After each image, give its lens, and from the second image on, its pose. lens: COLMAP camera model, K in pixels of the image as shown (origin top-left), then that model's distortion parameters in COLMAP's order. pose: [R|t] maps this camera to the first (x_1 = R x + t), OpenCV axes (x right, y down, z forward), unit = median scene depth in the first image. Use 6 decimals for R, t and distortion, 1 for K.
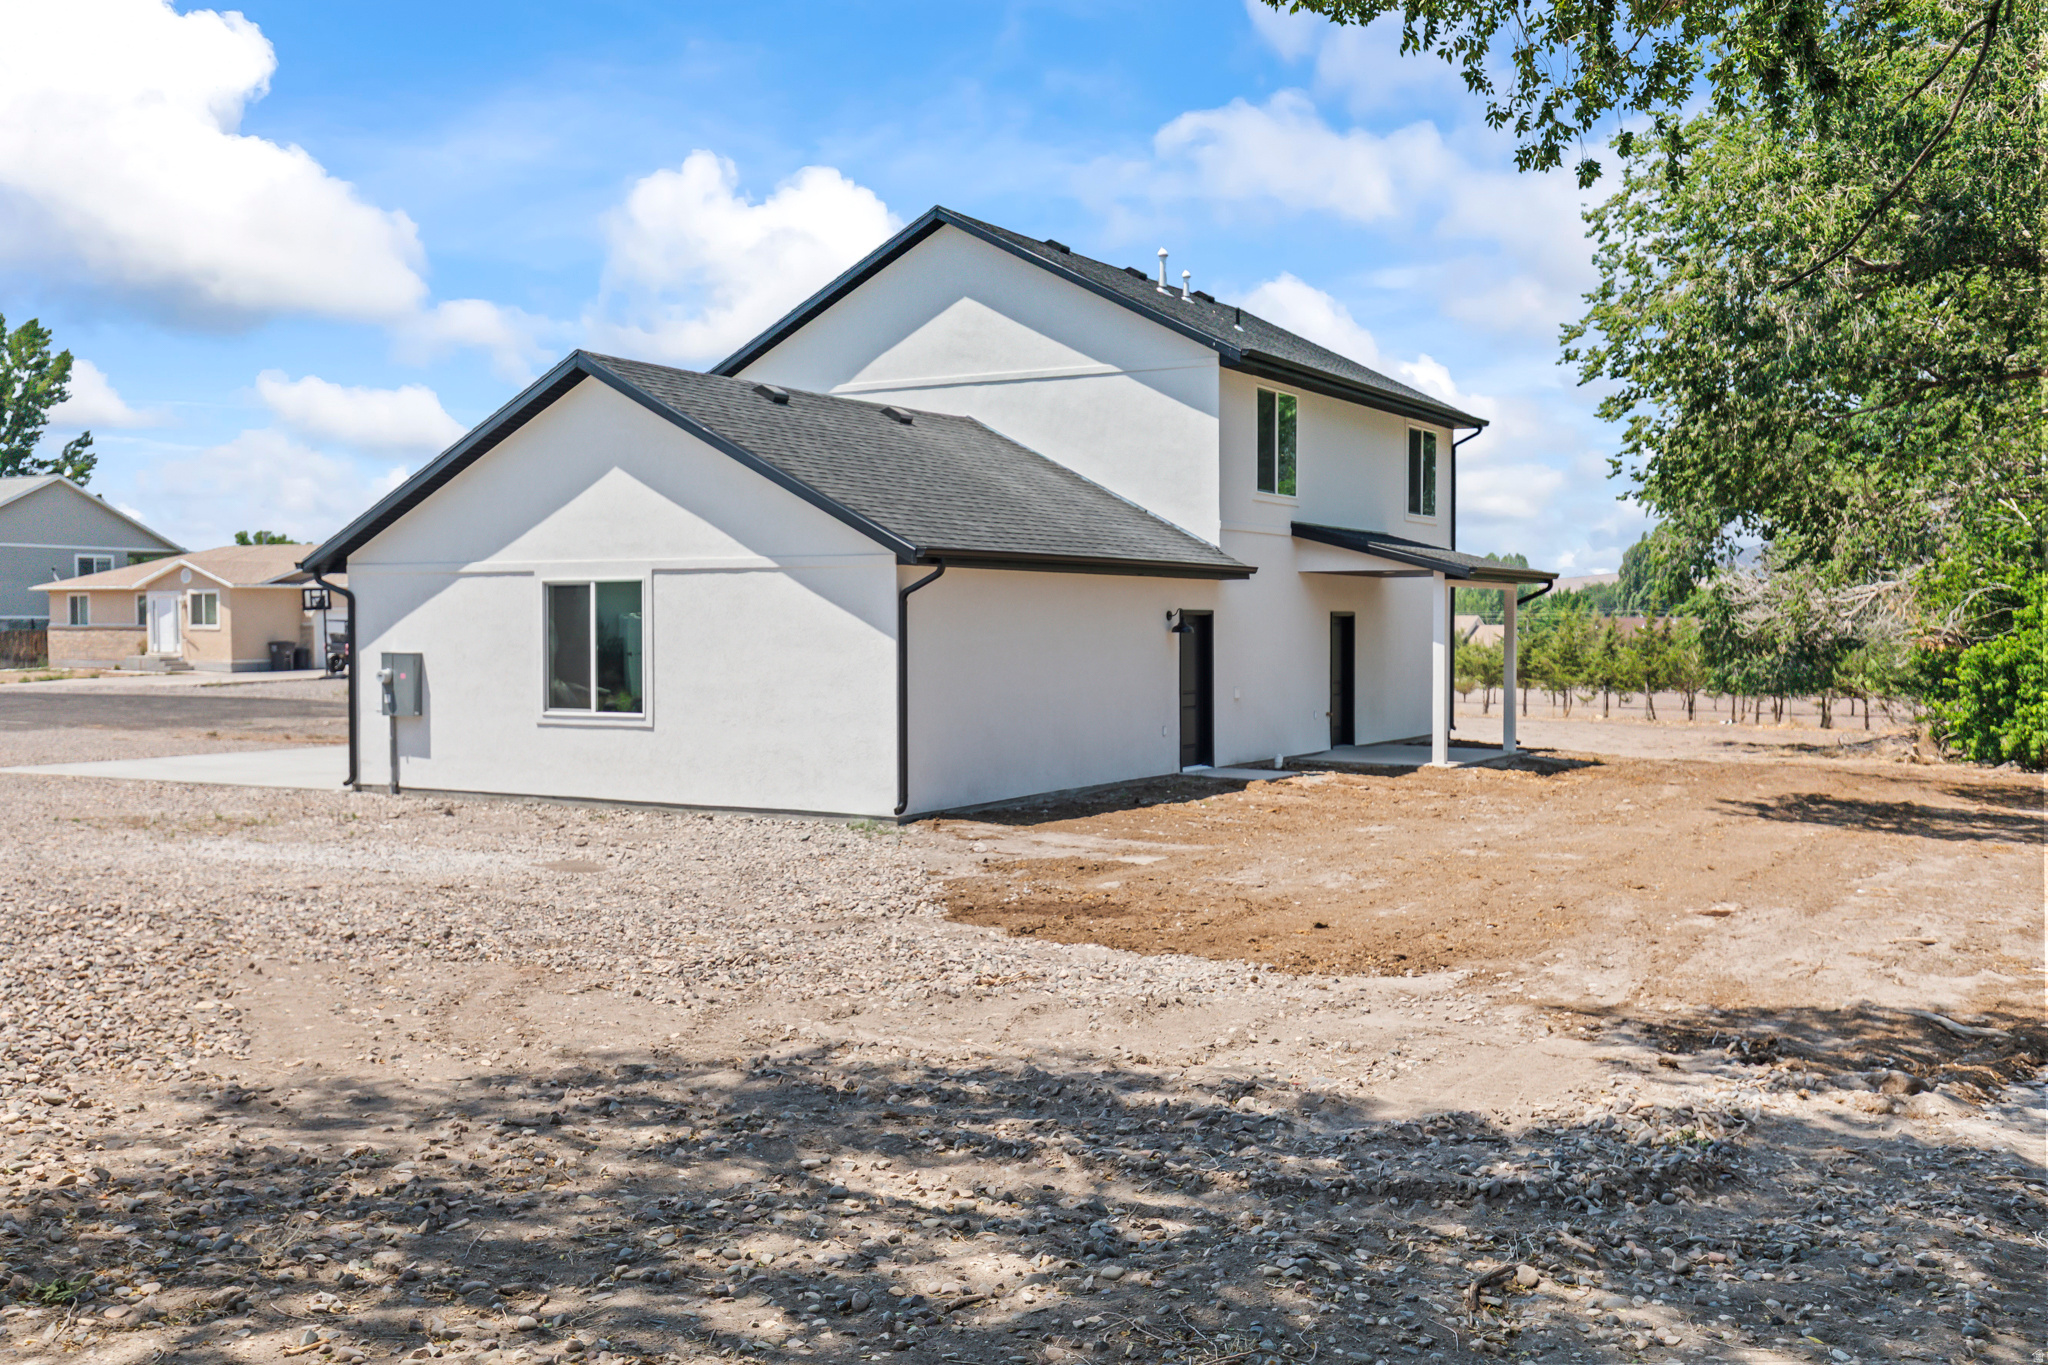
lens RADIAL K [[1953.4, 0, 1020.1], [0, 1953.4, 683.4], [0, 0, 1]] dist [-0.001195, 0.000000]
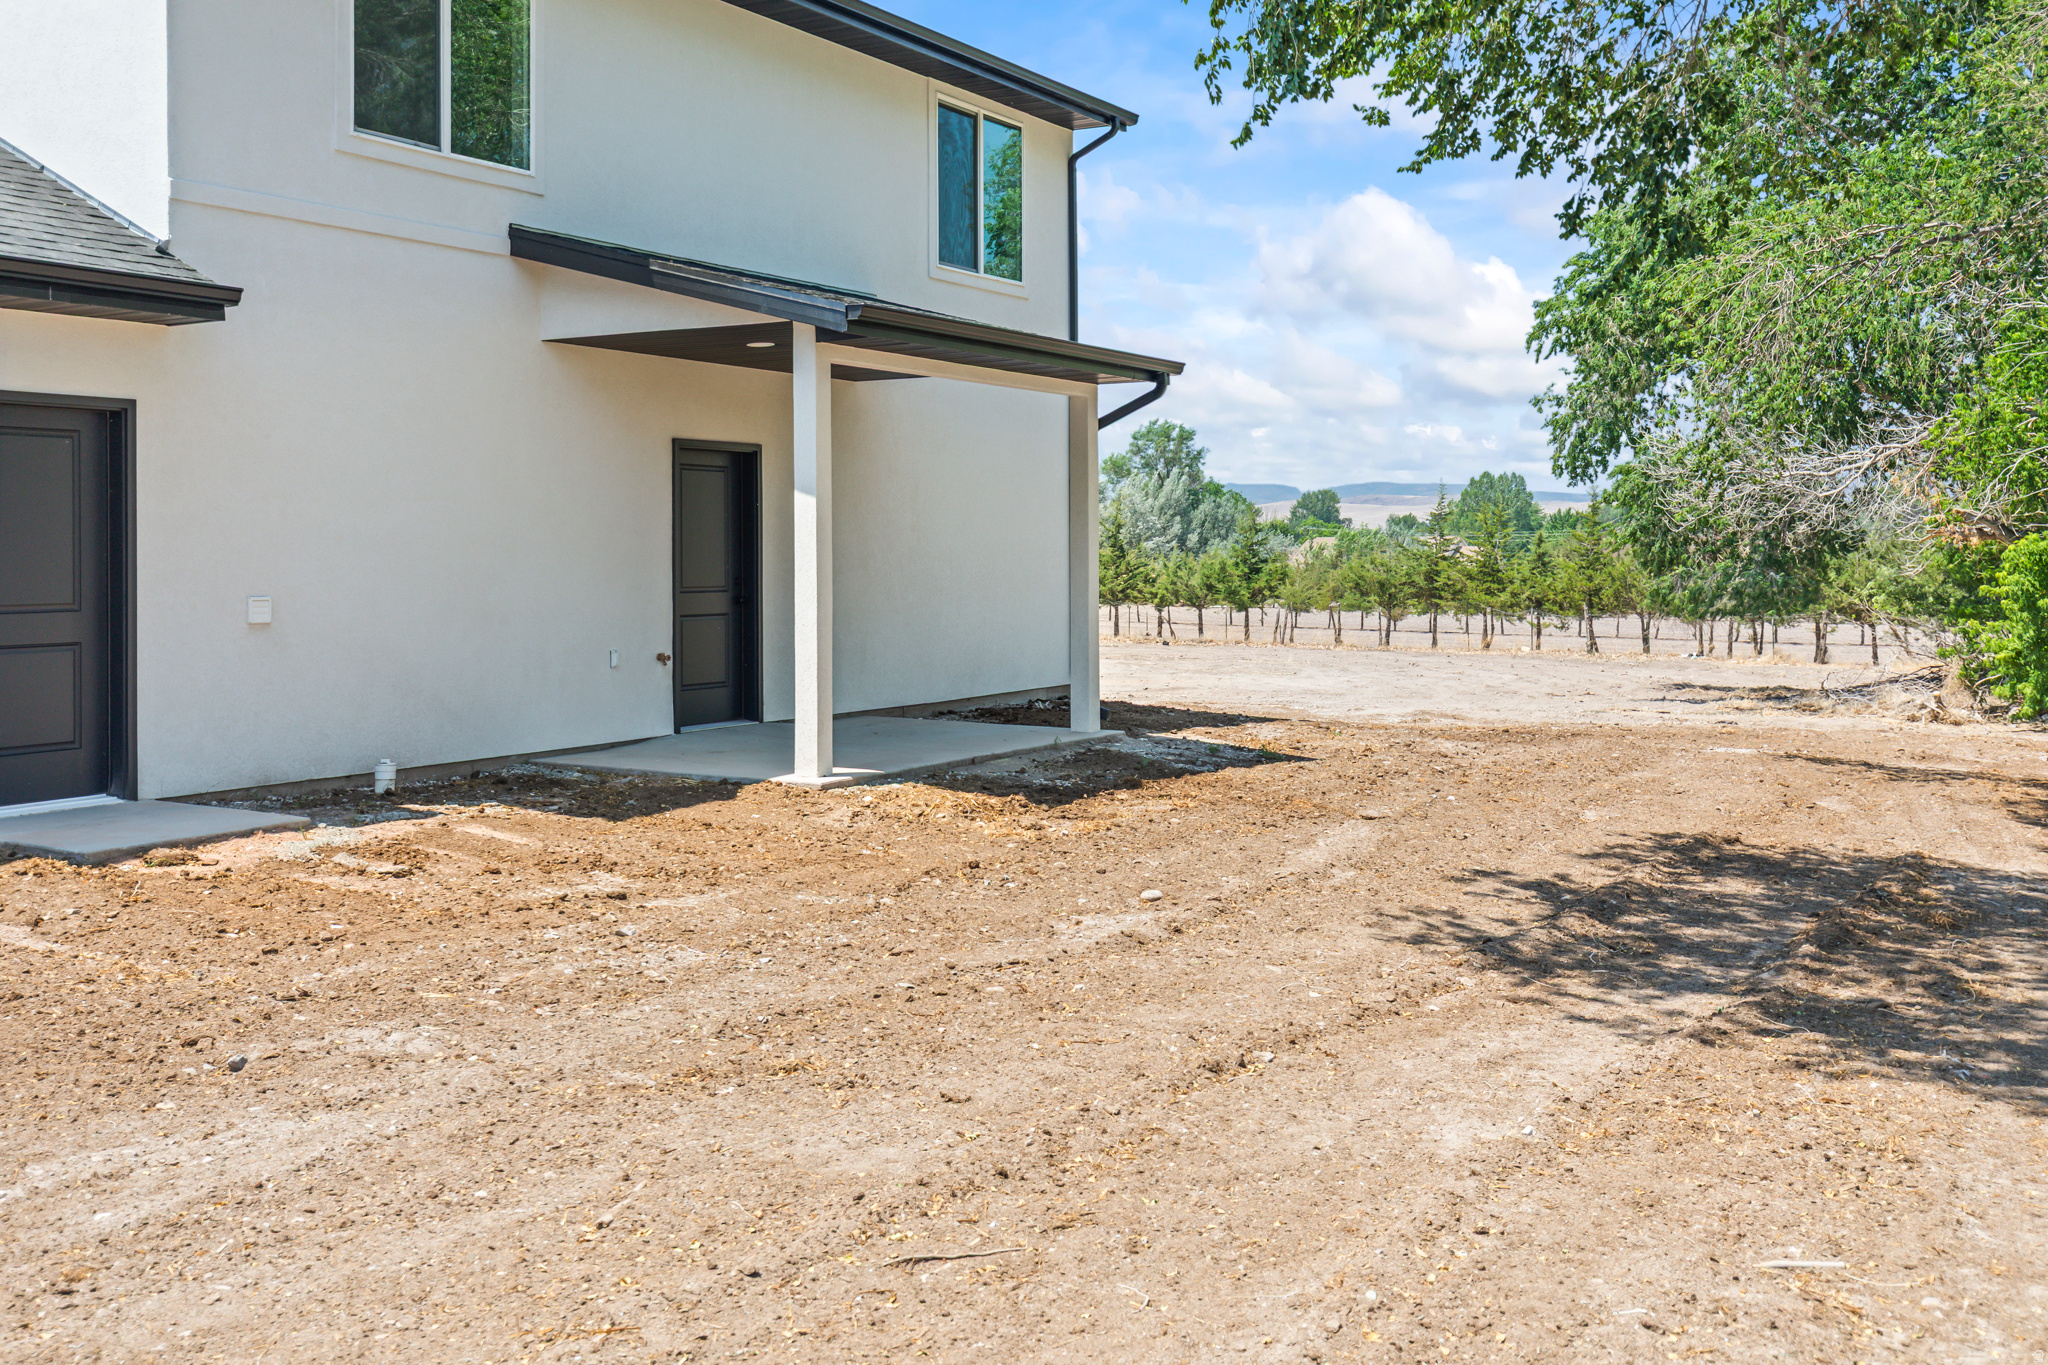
lens RADIAL K [[1953.4, 0, 1042.9], [0, 1953.4, 514.7], [0, 0, 1]] dist [-0.001195, 0.000000]
pose [[0.999981, -0.006126, -0.001106, 0.268919], [0.006061, 0.998654, -0.051516, 0.007032], [0.001420, 0.051509, 0.998672, 0.578458]]
